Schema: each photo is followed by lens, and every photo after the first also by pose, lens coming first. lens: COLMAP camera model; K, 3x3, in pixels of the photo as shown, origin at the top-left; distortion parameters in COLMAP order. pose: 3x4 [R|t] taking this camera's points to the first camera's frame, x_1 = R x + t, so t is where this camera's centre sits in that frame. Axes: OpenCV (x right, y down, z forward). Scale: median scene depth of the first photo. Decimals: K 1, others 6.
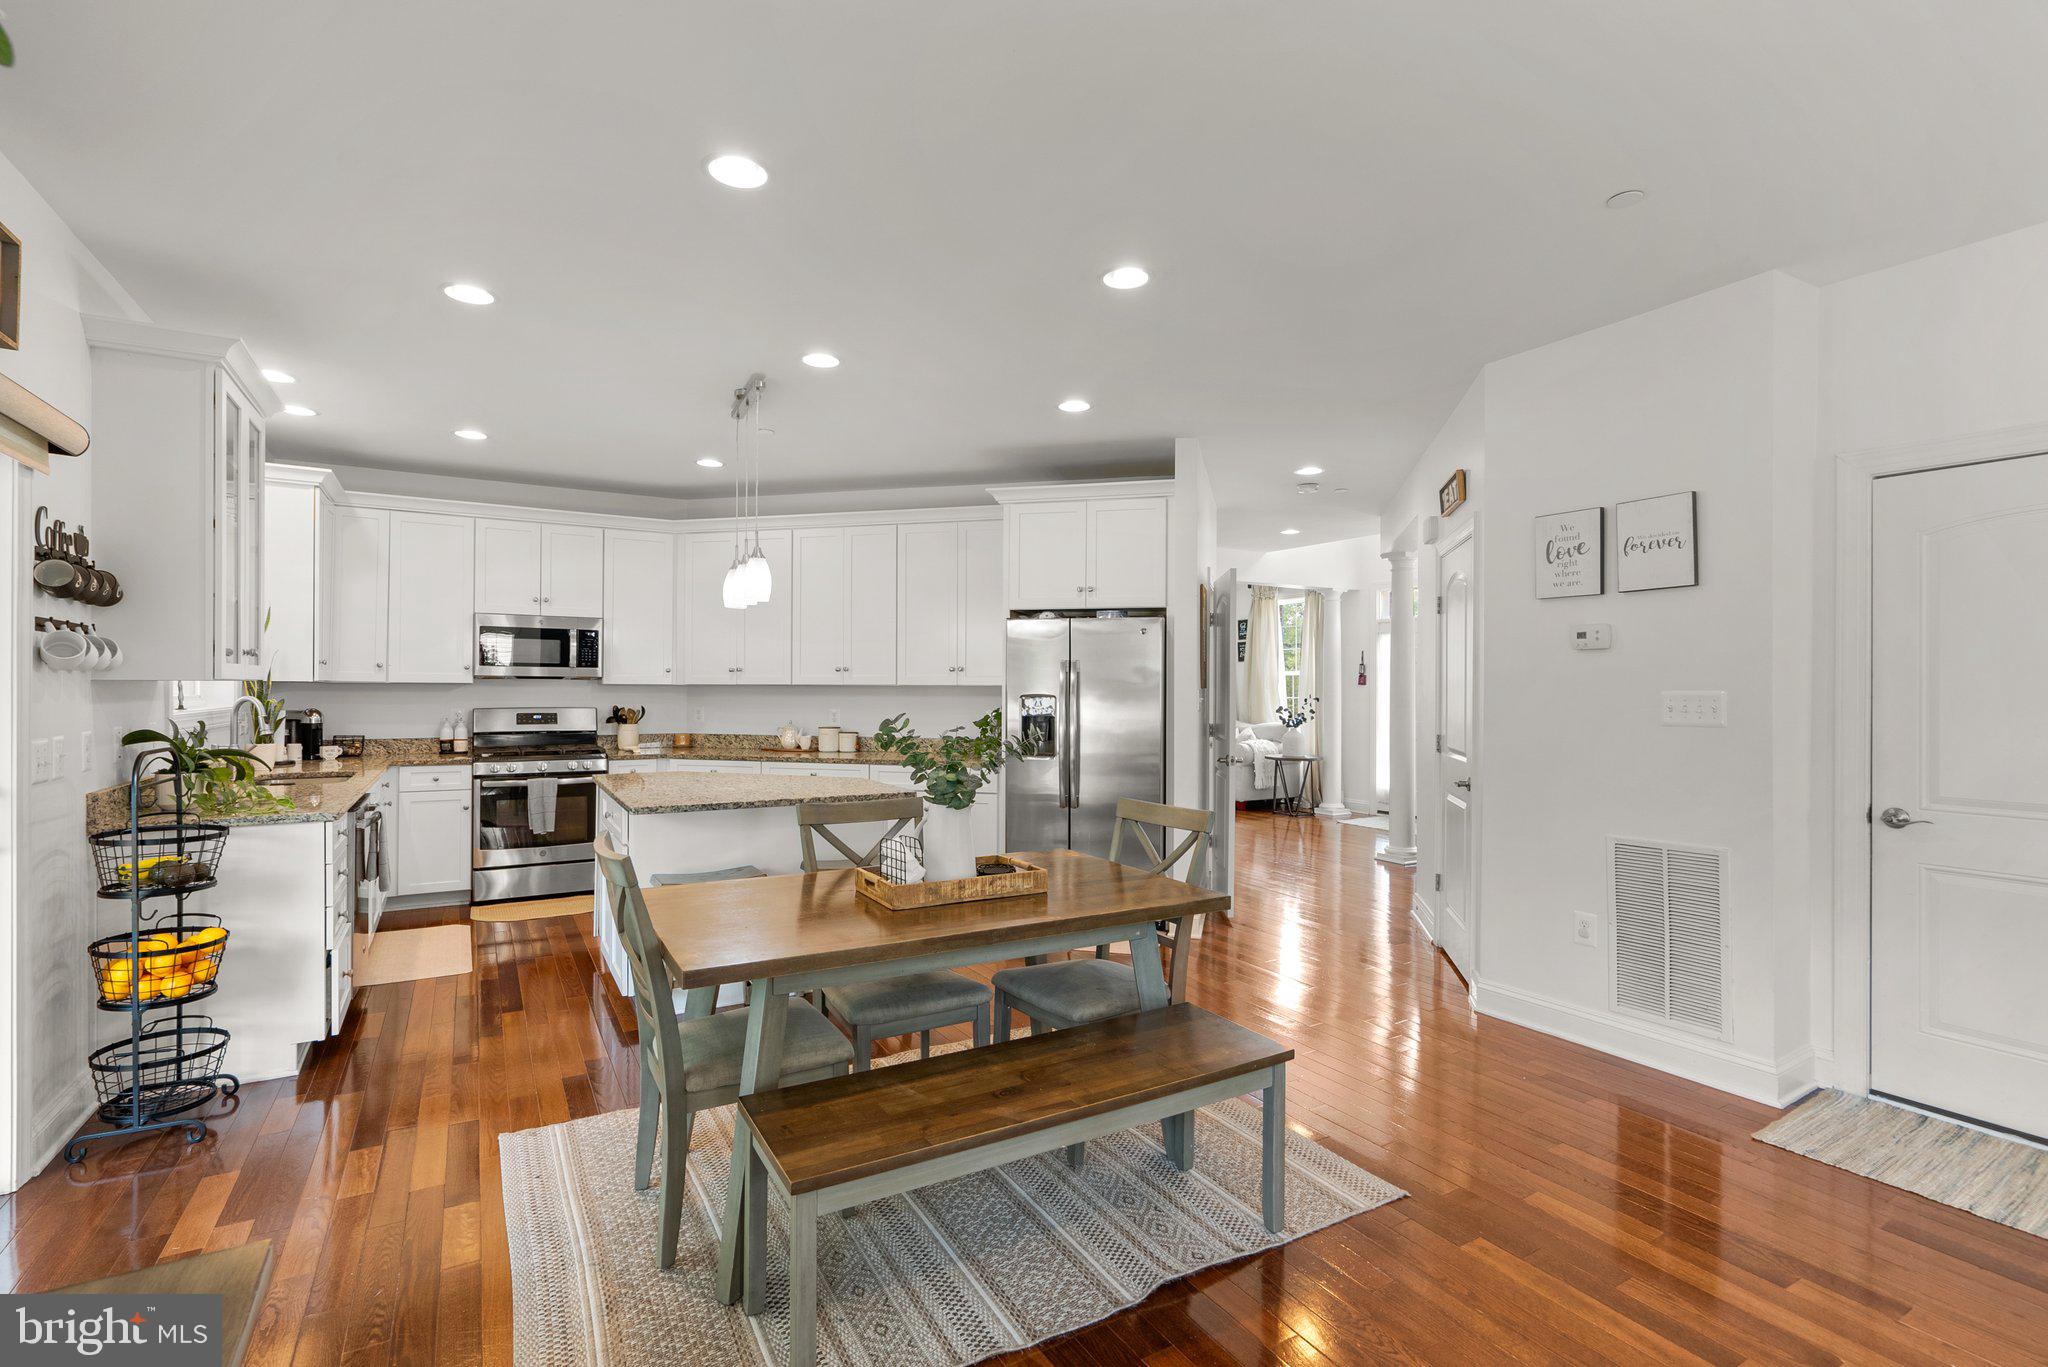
lens RADIAL K [[943.8, 0, 1024.0], [0, 943.8, 683.5], [0, 0, 1]] dist [0.000586, 0.000274]
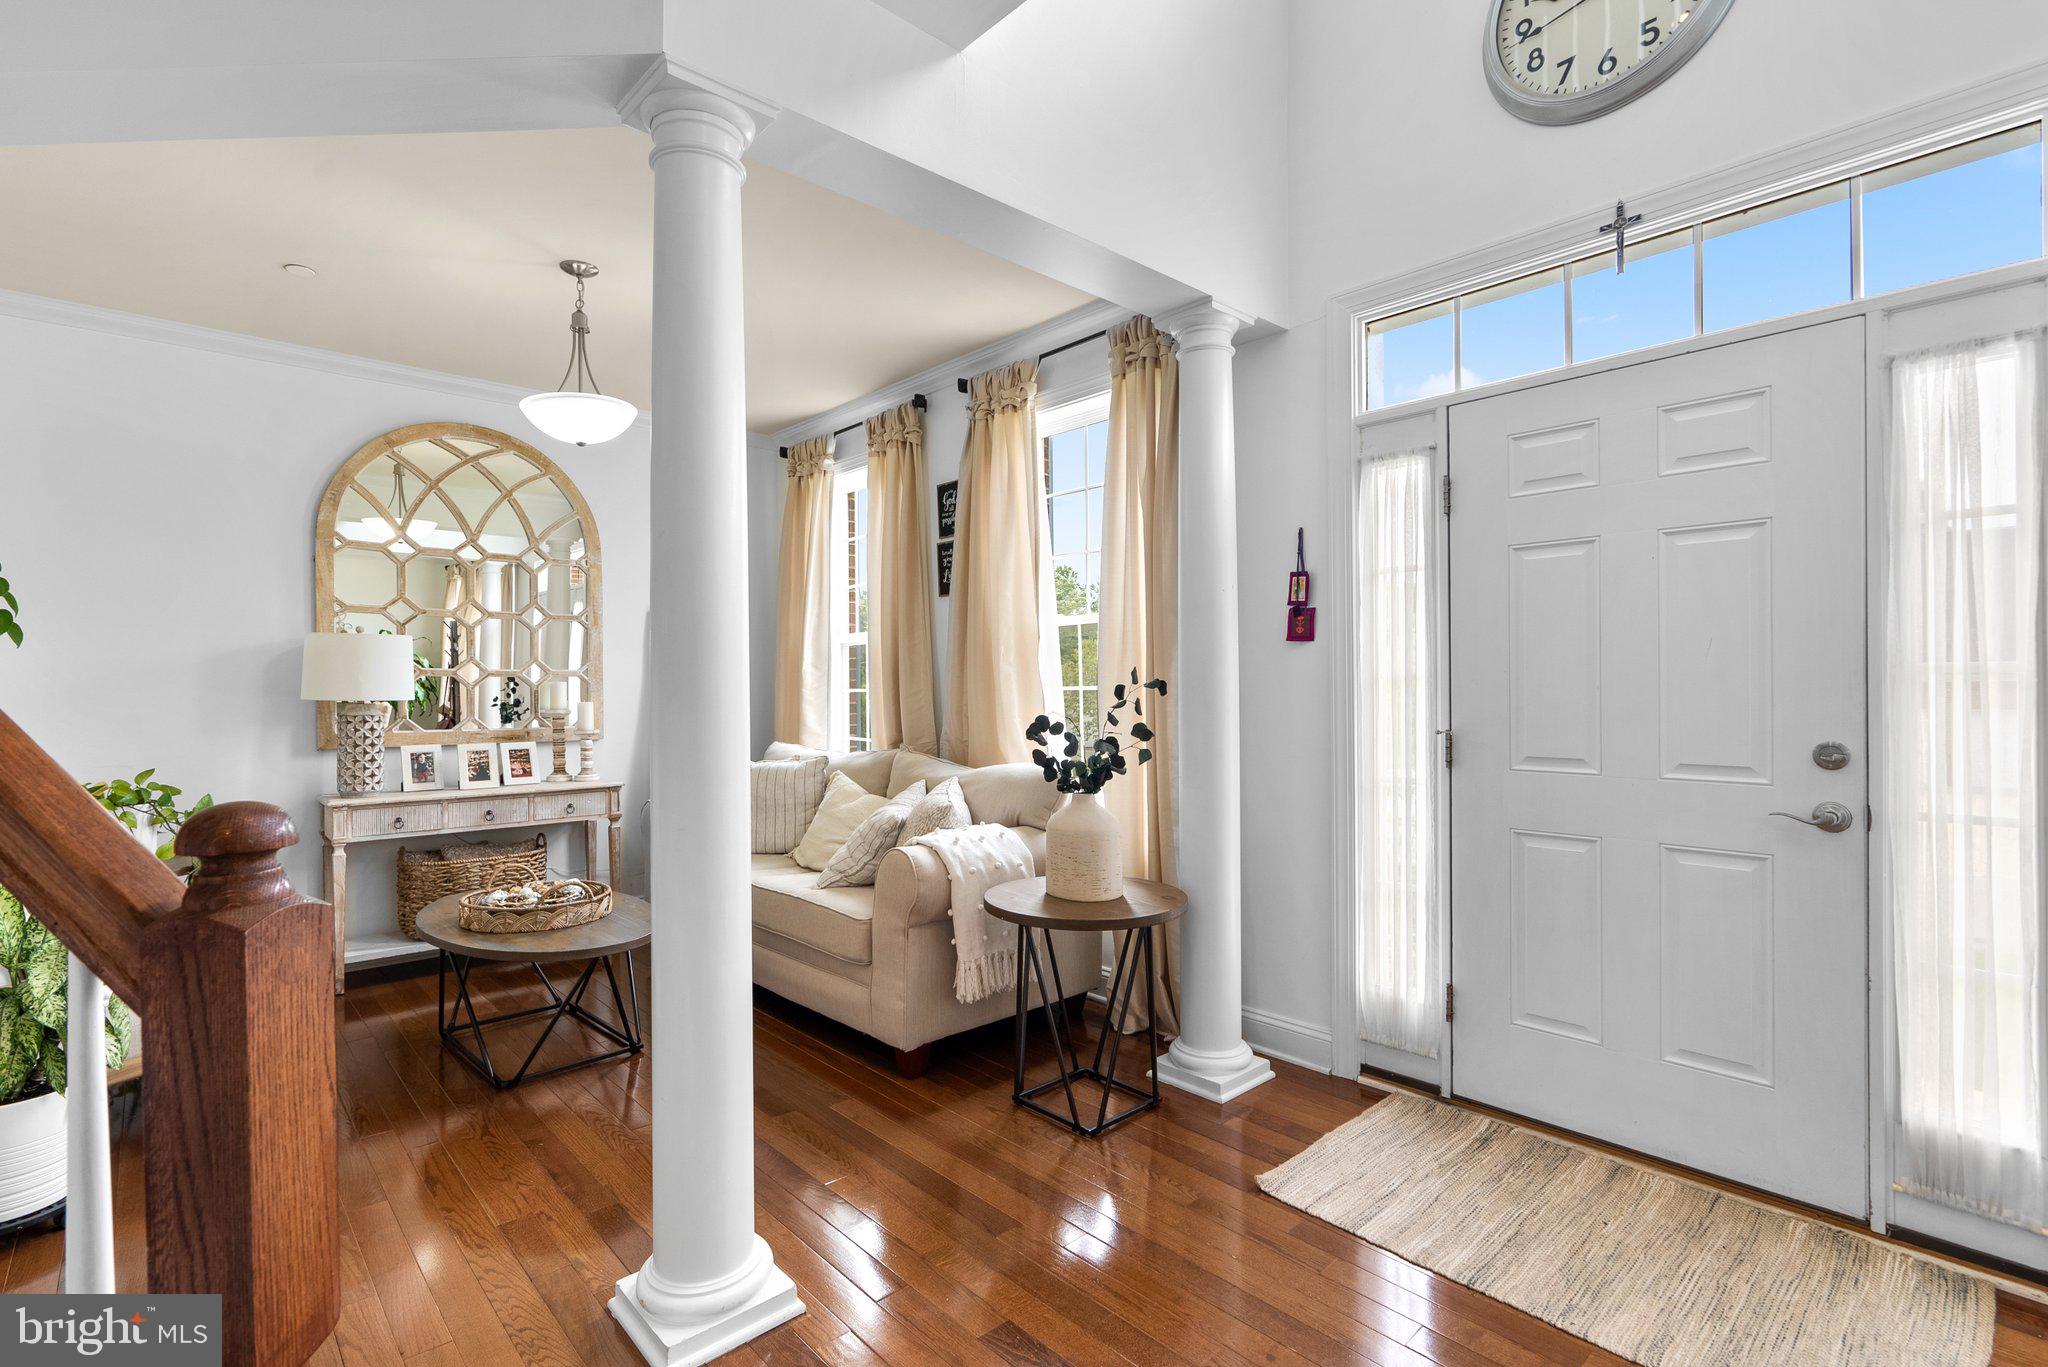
lens RADIAL K [[943.8, 0, 1024.0], [0, 943.8, 683.5], [0, 0, 1]] dist [0.000586, 0.000274]
pose [[0.975492, -0.009580, 0.219827, 0.159773], [0.009330, 0.999954, 0.002177, 0.010435], [-0.219838, -0.000073, 0.975536, 0.562774]]
